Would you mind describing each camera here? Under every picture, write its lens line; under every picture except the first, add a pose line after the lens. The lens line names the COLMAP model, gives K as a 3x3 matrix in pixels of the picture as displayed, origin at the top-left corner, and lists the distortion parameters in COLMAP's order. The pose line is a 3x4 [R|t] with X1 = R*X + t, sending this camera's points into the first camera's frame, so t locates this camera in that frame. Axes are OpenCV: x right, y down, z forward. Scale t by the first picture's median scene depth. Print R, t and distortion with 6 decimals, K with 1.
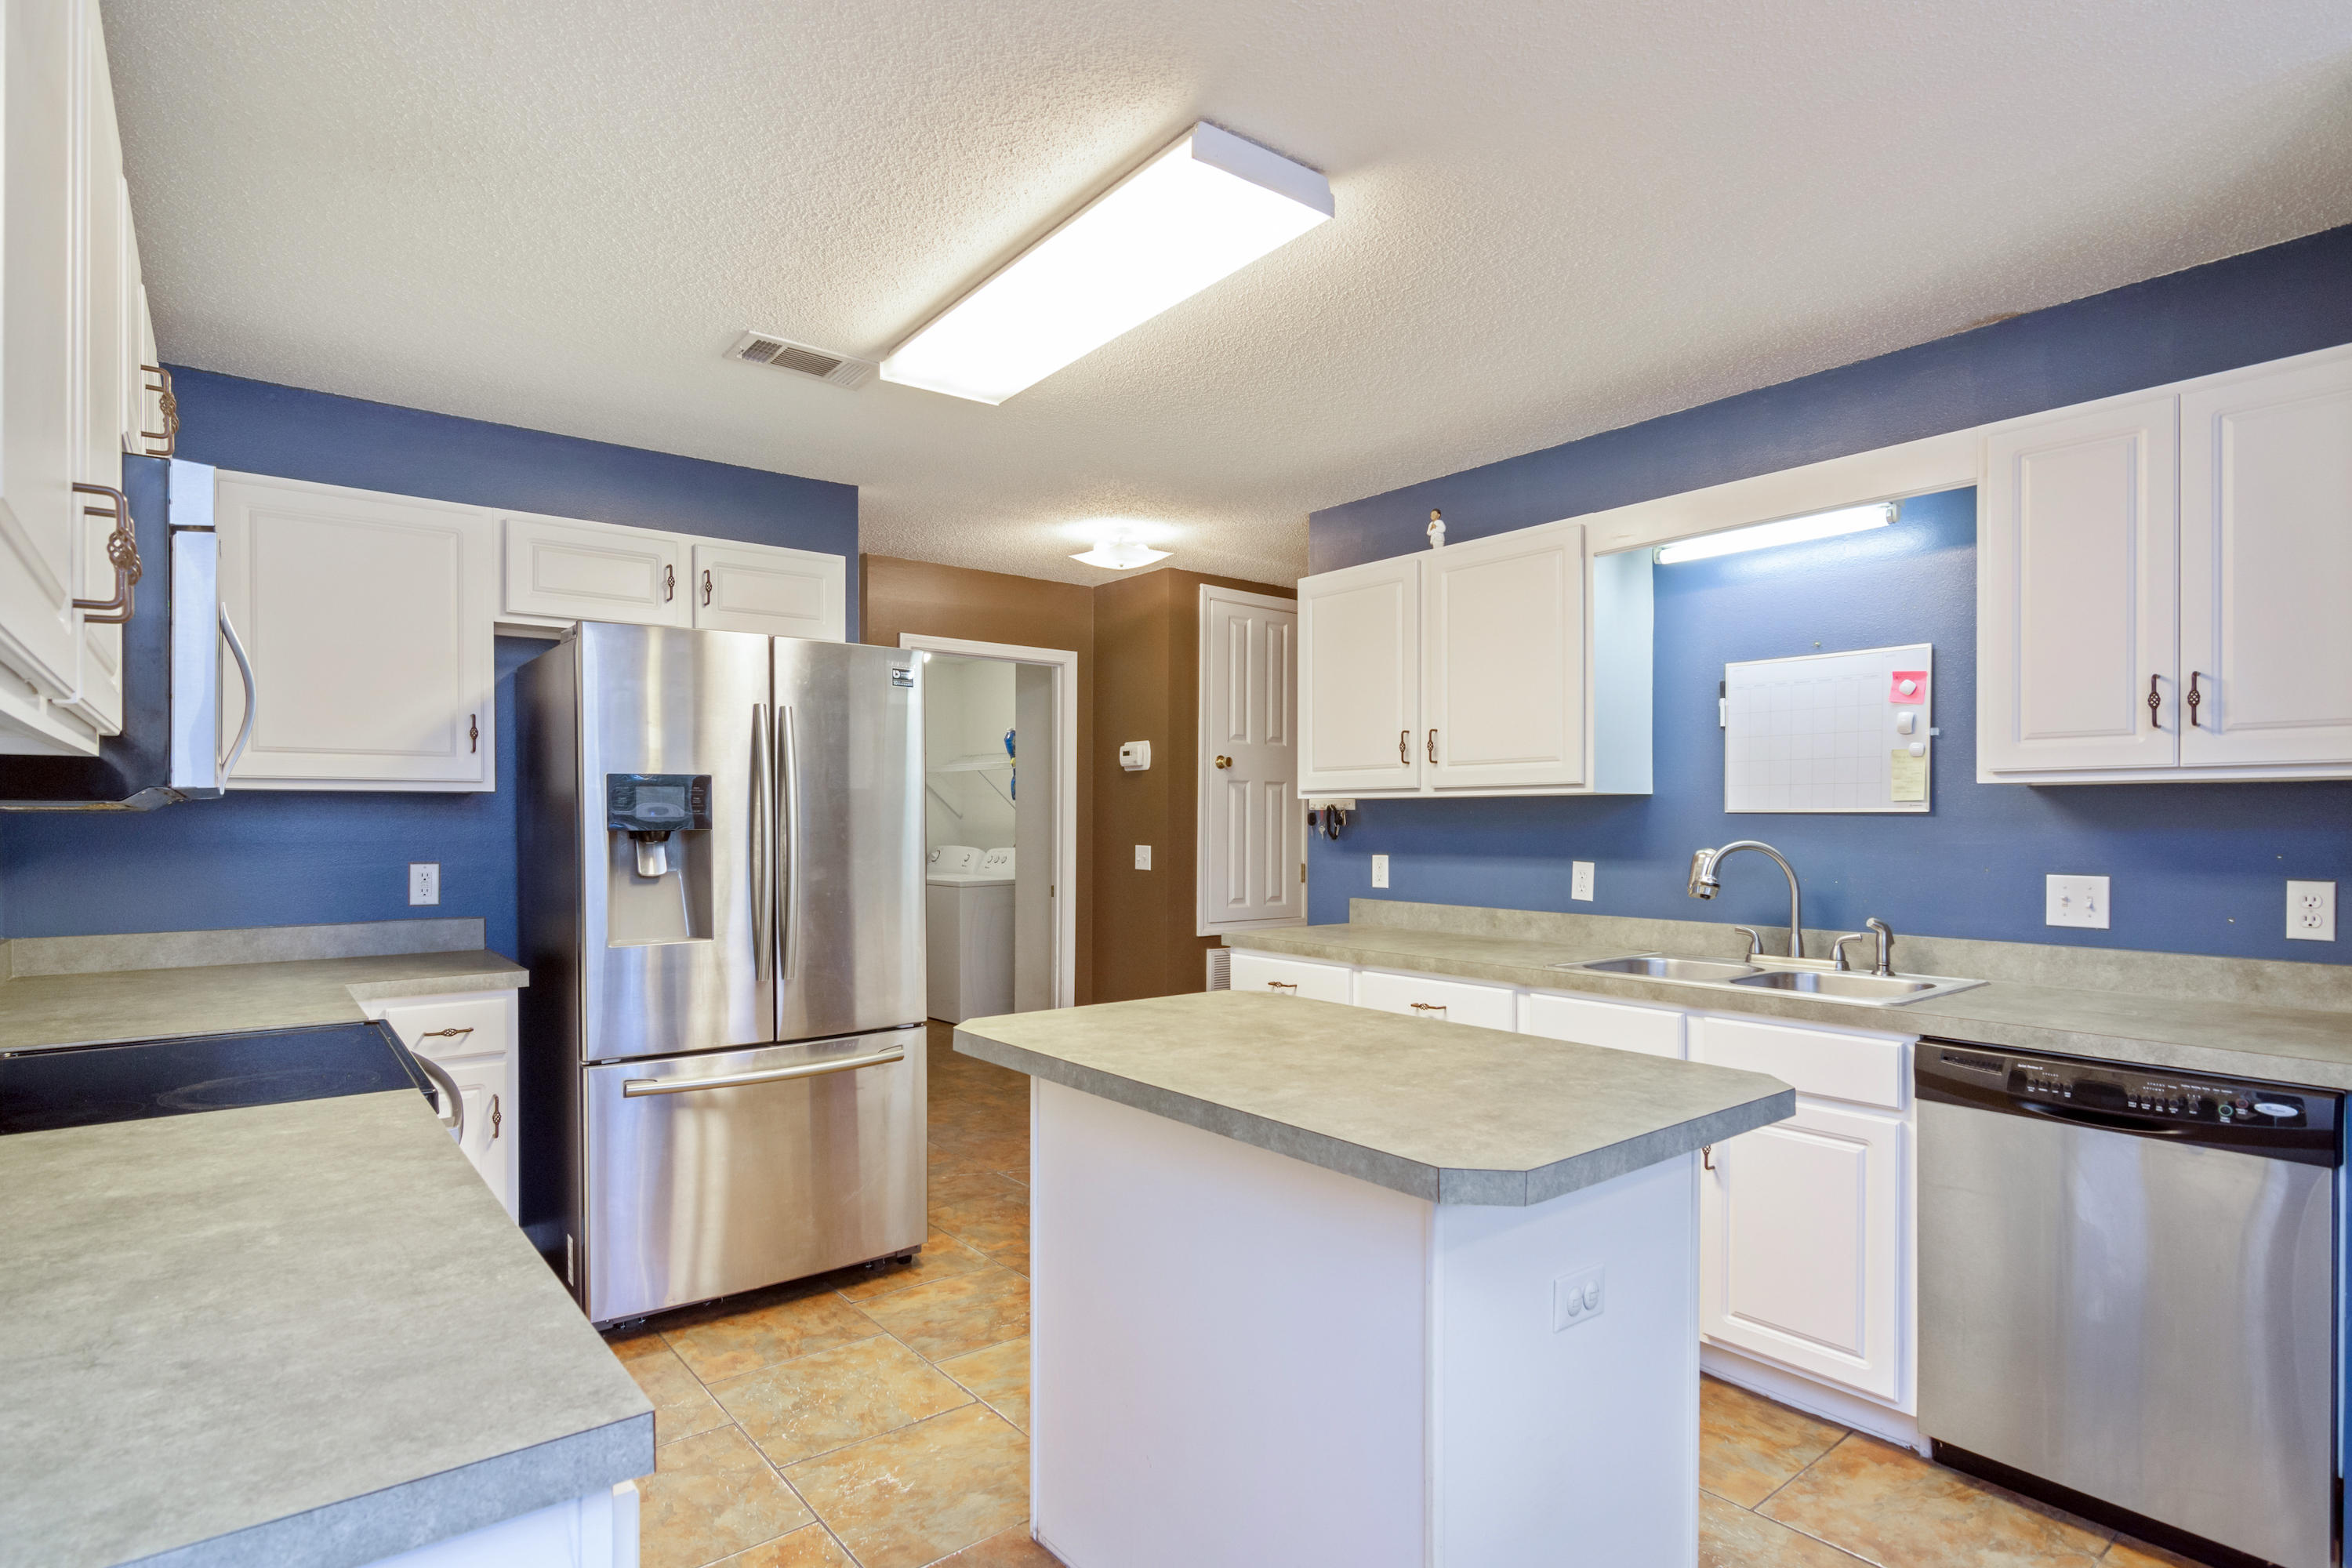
lens RADIAL K [[1140.9, 0, 1181.9], [0, 1140.9, 836.2], [0, 0, 1]] dist [-0.007354, -0.000100]
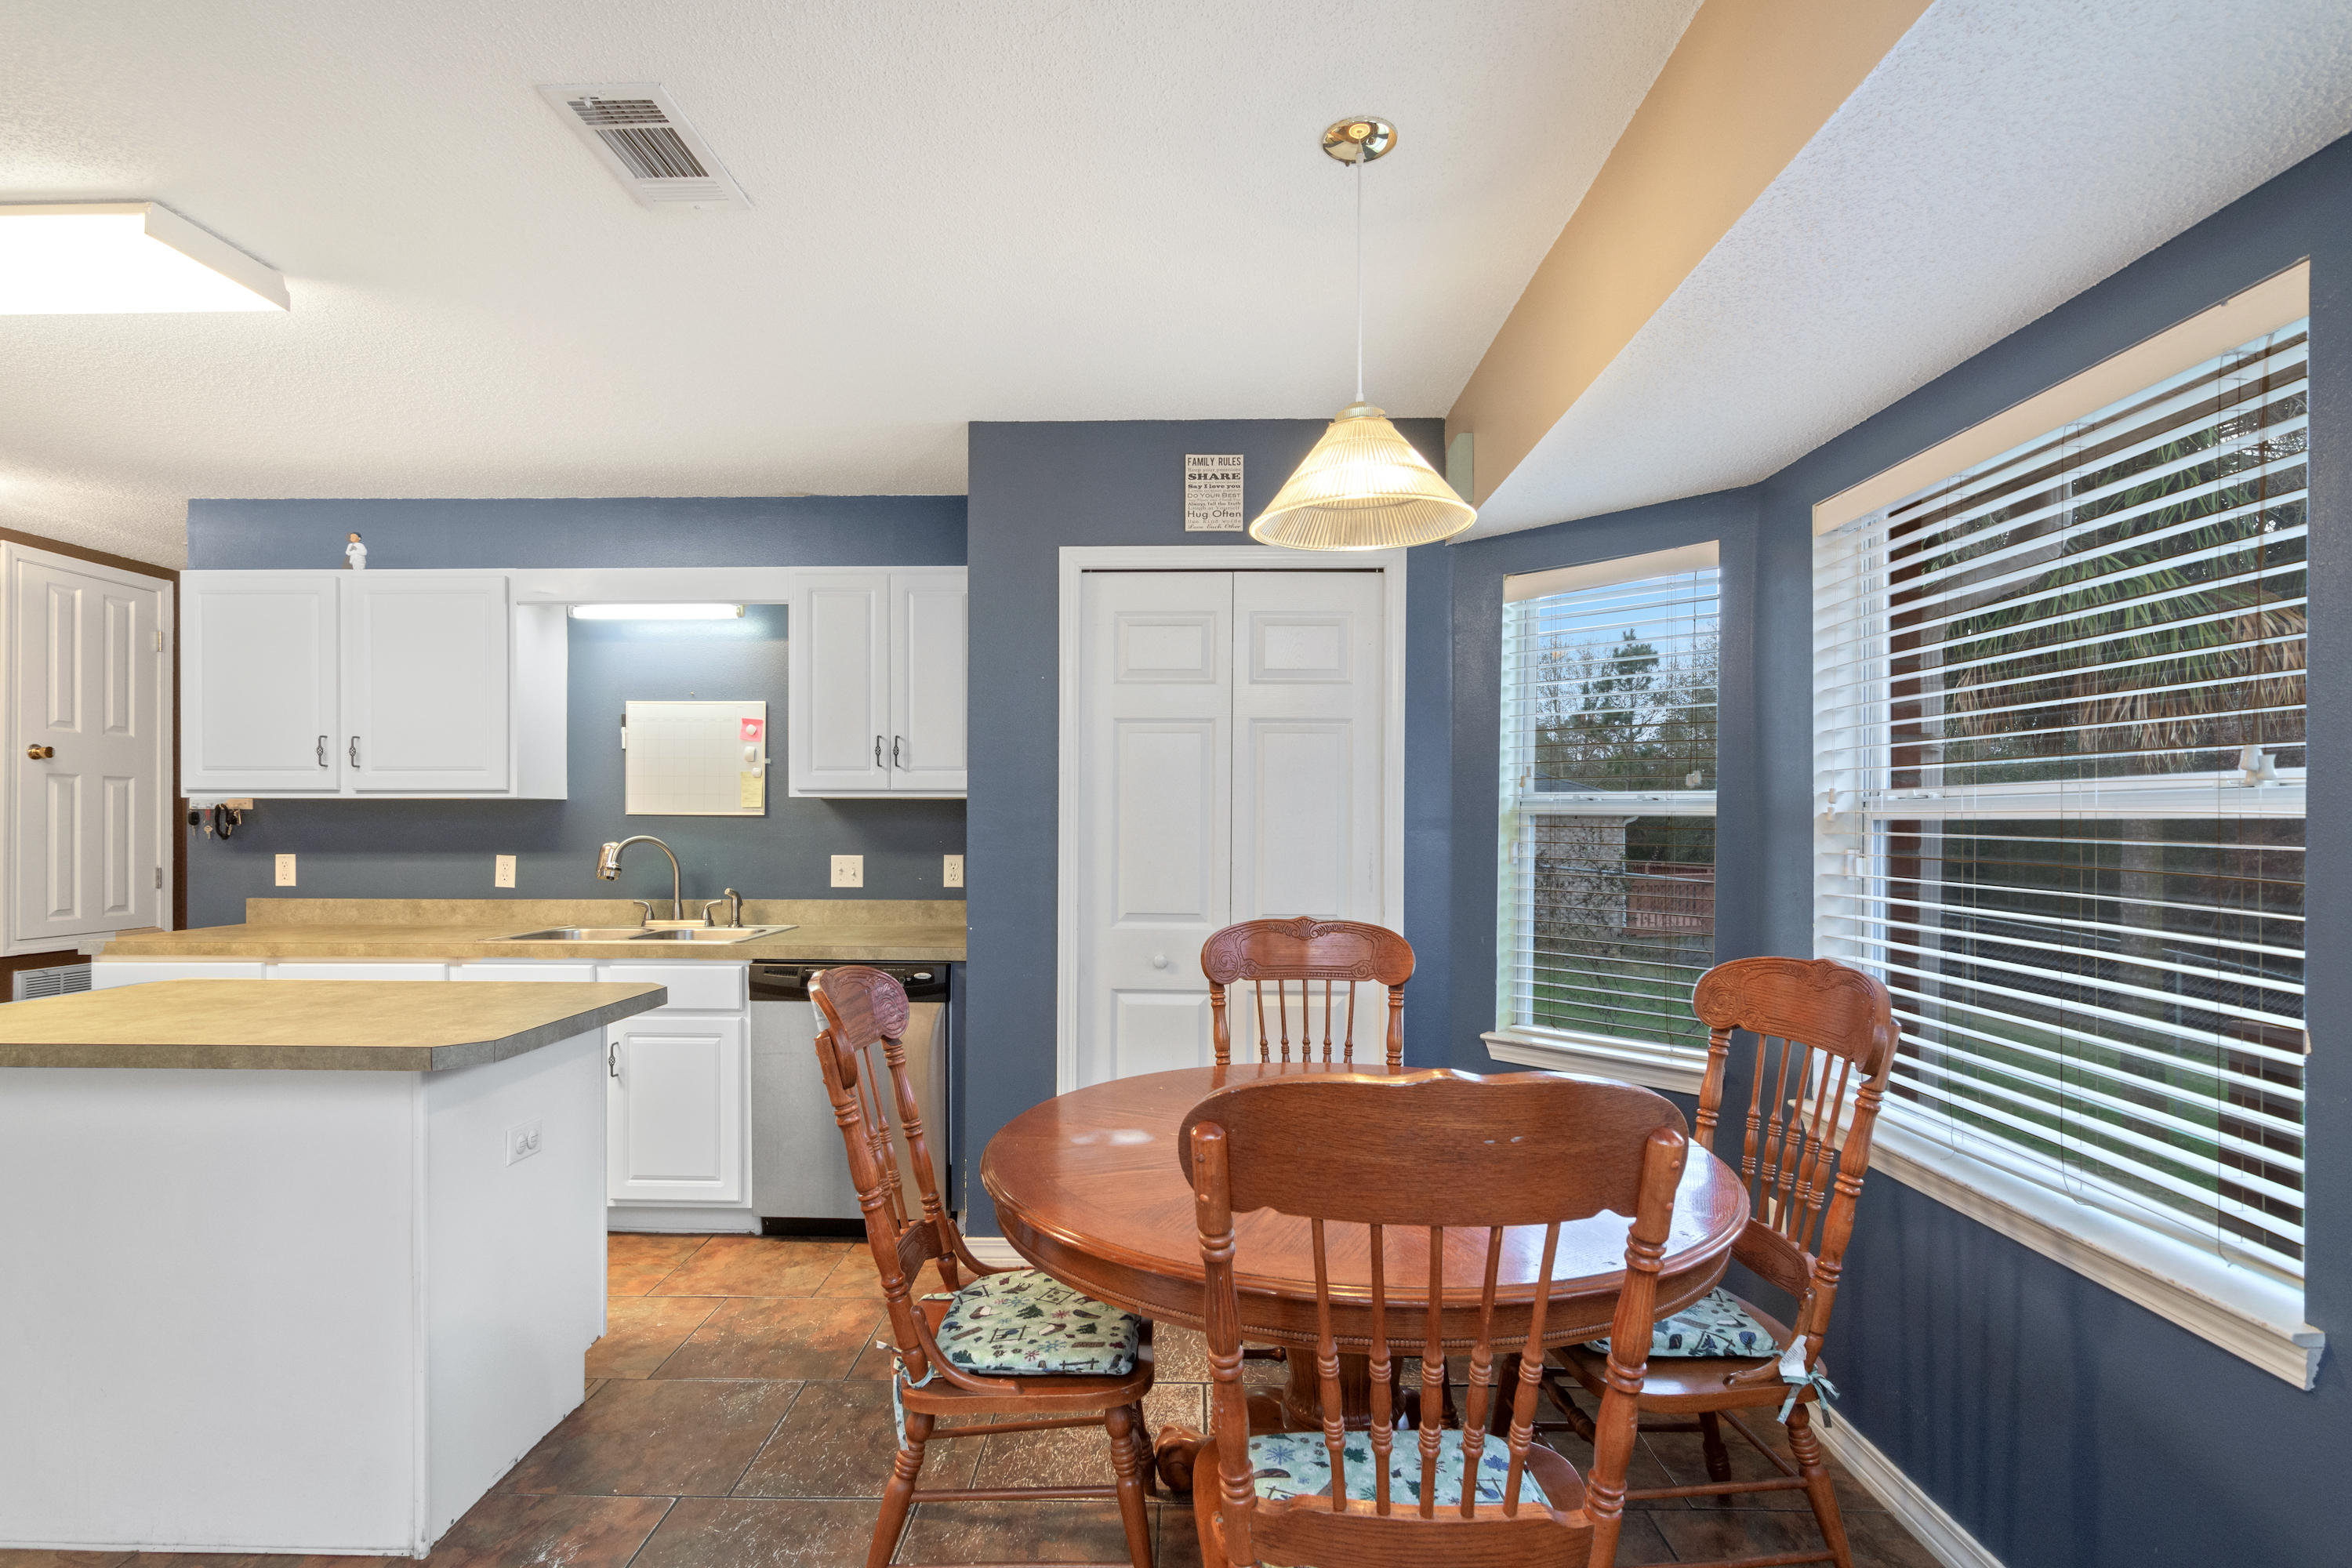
lens RADIAL K [[1124.7, 0, 1172.6], [0, 1124.7, 818.5], [0, 0, 1]] dist [0.000149, 0.001520]
pose [[0.627056, 0.003282, 0.778967, -0.148696], [0.009335, 0.999888, -0.011727, 0.005255], [-0.778918, 0.014625, 0.626955, -0.328408]]
